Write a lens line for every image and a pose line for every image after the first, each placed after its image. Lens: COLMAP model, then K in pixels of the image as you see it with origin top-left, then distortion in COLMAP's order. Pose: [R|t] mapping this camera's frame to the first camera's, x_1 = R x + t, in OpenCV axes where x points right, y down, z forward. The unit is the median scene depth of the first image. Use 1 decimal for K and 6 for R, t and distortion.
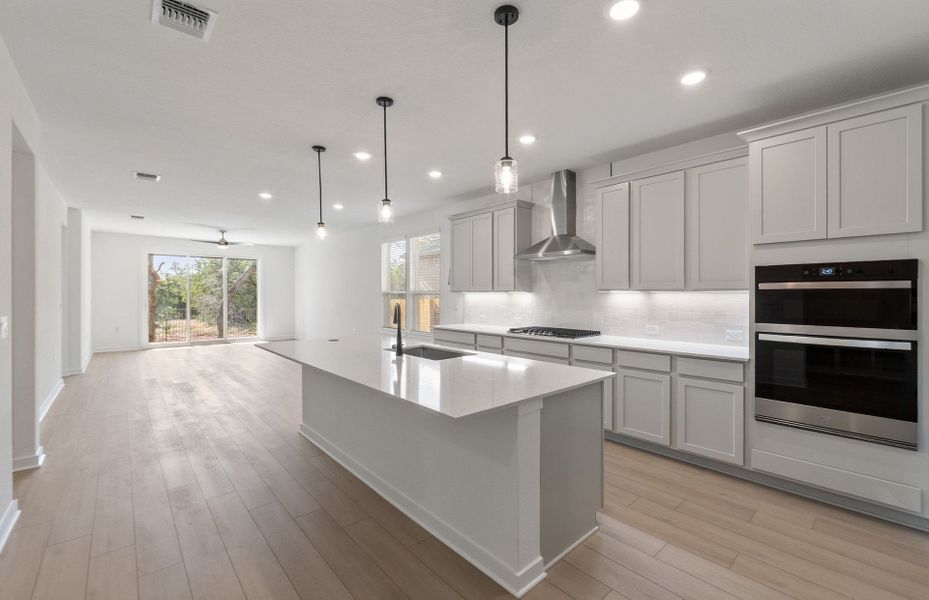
lens RADIAL K [[397.2, 0, 455.5], [0, 397.2, 293.6], [0, 0, 1]] dist [-0.003715, -0.000774]
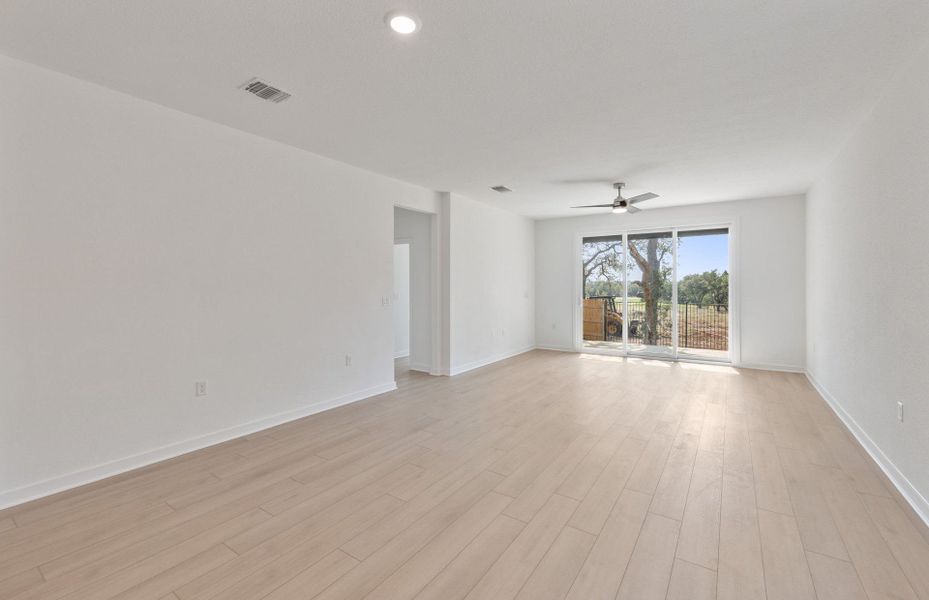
lens RADIAL K [[384.5, 0, 472.1], [0, 384.5, 284.7], [0, 0, 1]] dist [-0.006346, 0.000084]
pose [[0.282427, -0.009180, -0.959245, -0.198032], [0.006993, 0.999947, -0.007511, 0.005094], [0.959263, -0.004587, 0.282476, 1.602478]]
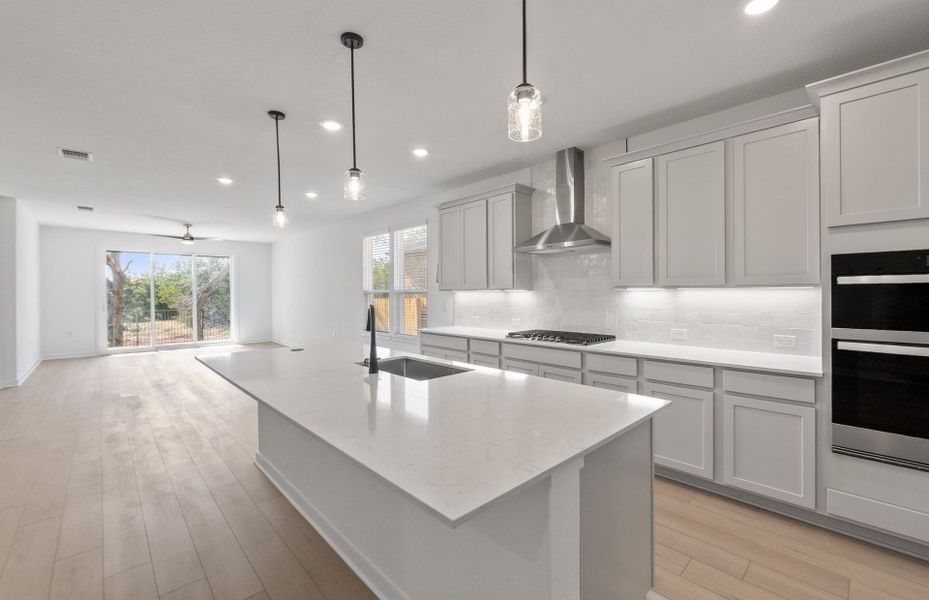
lens RADIAL K [[397.2, 0, 462.5], [0, 397.2, 293.9], [0, 0, 1]] dist [-0.003715, -0.000774]
pose [[0.998867, -0.005659, 0.047243, -0.003570], [0.005472, 0.999977, 0.004086, 0.000375], [-0.047265, -0.003822, 0.998875, 0.163212]]
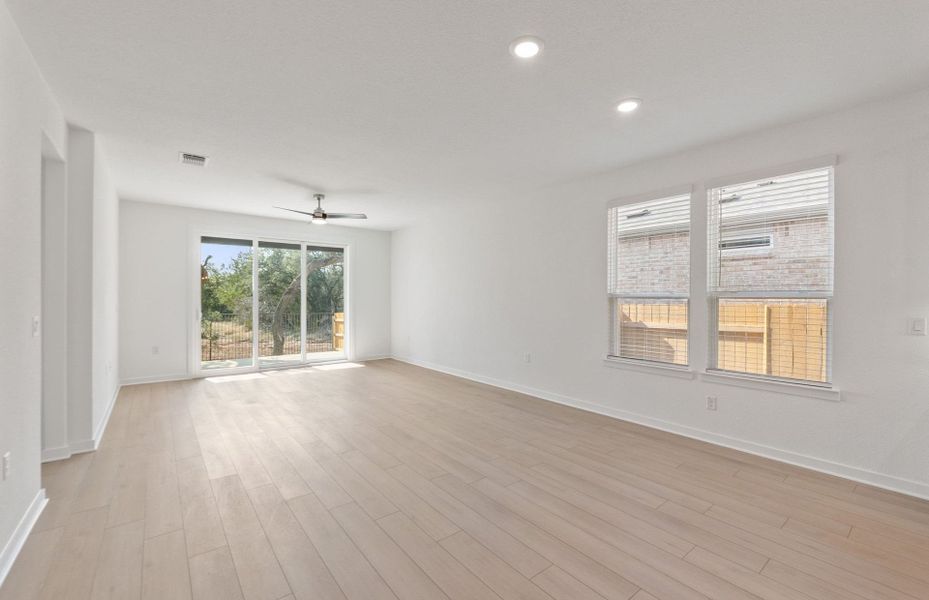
lens RADIAL K [[395.5, 0, 458.5], [0, 395.5, 294.5], [0, 0, 1]] dist [0.002510, 0.000880]
pose [[0.999443, 0.001785, -0.033338, -0.906680], [-0.001854, 0.999996, -0.002018, -0.001593], [0.033335, 0.002079, 0.999442, 0.997371]]
